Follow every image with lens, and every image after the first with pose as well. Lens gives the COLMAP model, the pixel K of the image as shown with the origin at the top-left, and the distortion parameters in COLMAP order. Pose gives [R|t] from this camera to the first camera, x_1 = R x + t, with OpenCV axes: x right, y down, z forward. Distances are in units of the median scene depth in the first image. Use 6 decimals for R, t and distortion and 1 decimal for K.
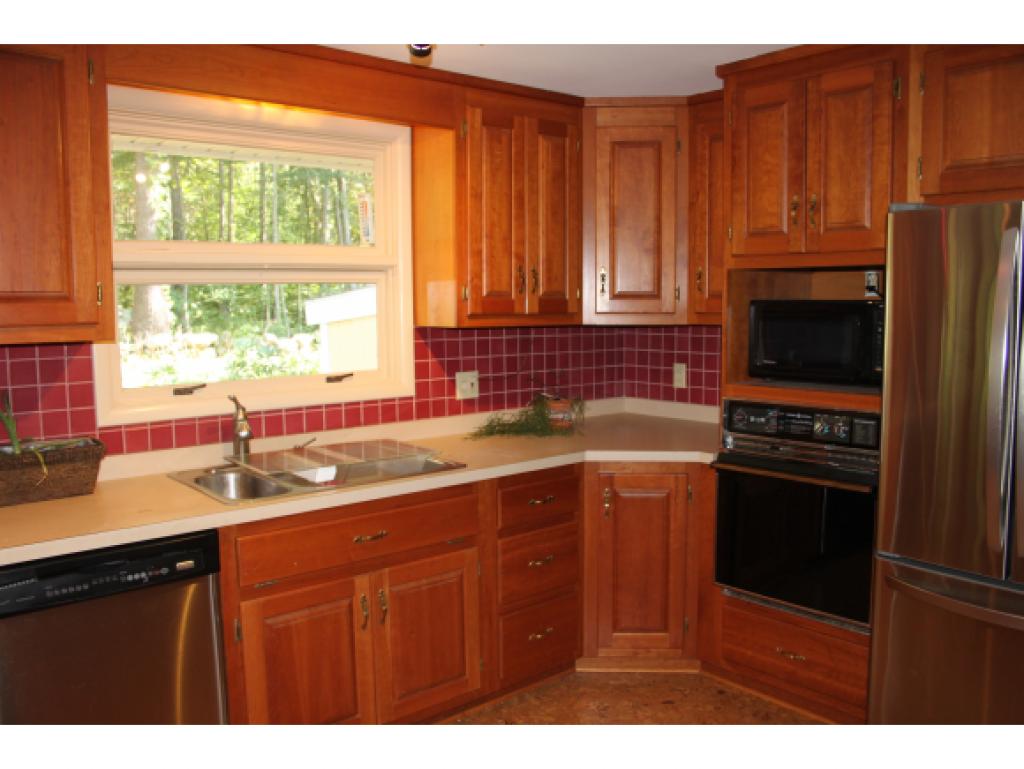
lens RADIAL K [[847.8, 0, 512.0], [0, 847.8, 384.5], [0, 0, 1]] dist [-0.140220, 0.129583]
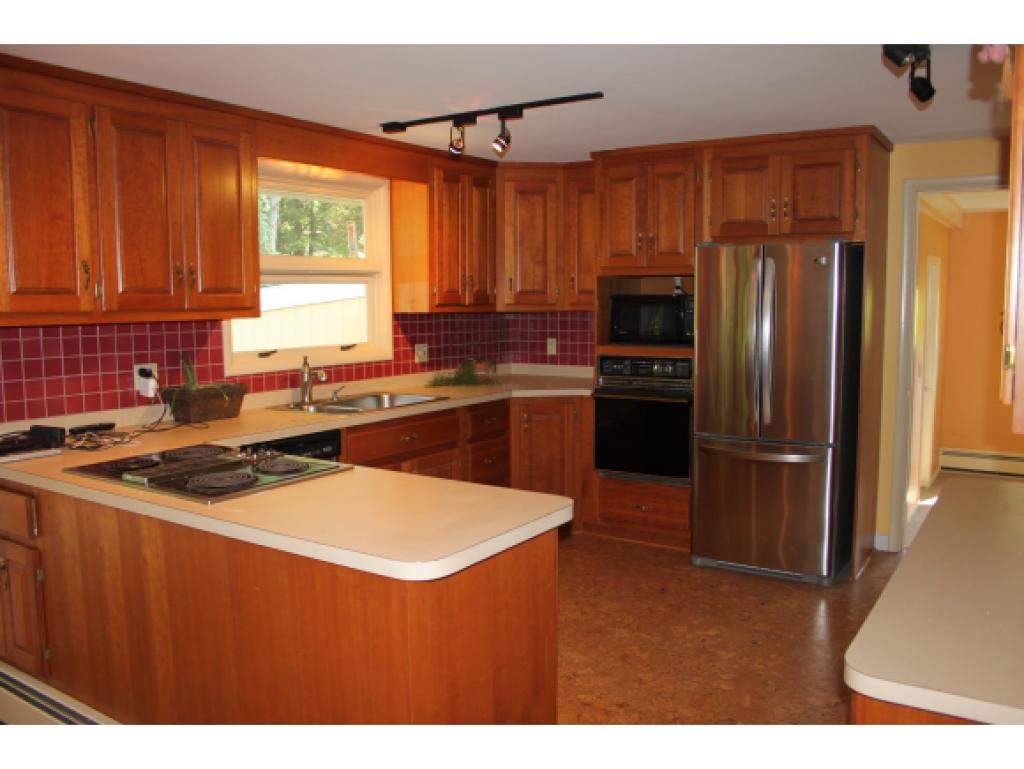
lens RADIAL K [[847.8, 0, 512.0], [0, 847.8, 384.5], [0, 0, 1]] dist [-0.140220, 0.129583]
pose [[0.963898, -0.025557, 0.265042, -0.332620], [0.025189, 0.999671, 0.004789, 0.059758], [-0.265077, 0.002060, 0.964225, -0.523592]]
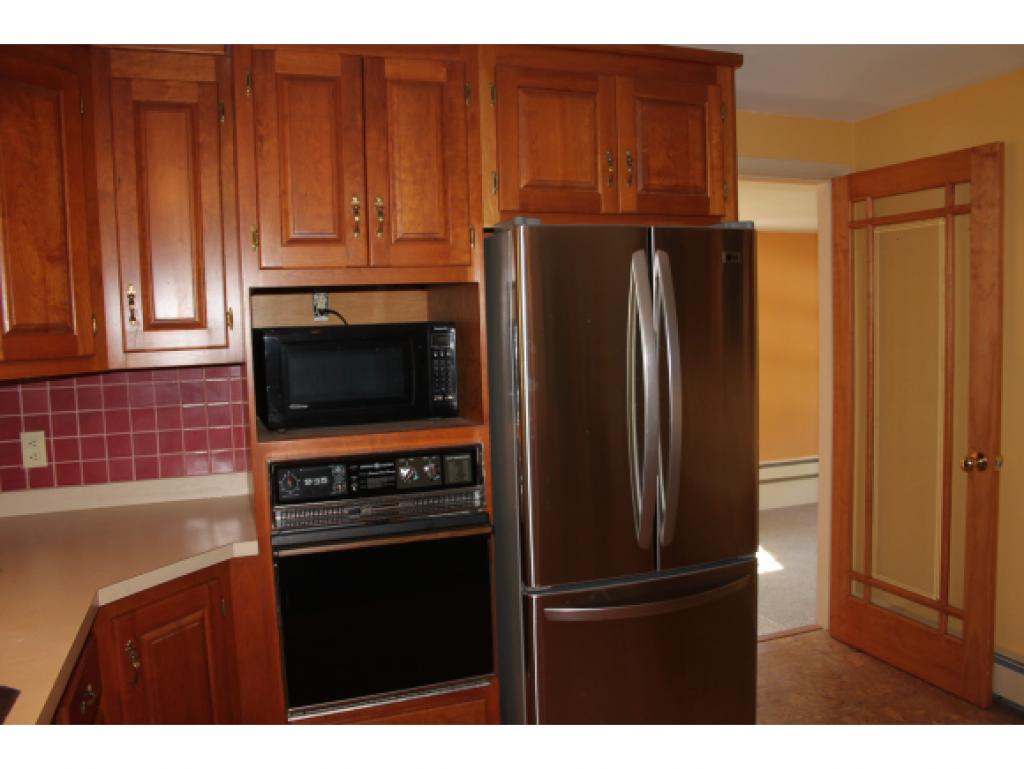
lens RADIAL K [[847.8, 0, 512.0], [0, 847.8, 384.5], [0, 0, 1]] dist [-0.140220, 0.129583]
pose [[0.372828, -0.082334, 0.924240, -0.327861], [0.121987, 0.991760, 0.039141, -0.051721], [-0.919847, 0.098152, 0.379799, 0.496668]]
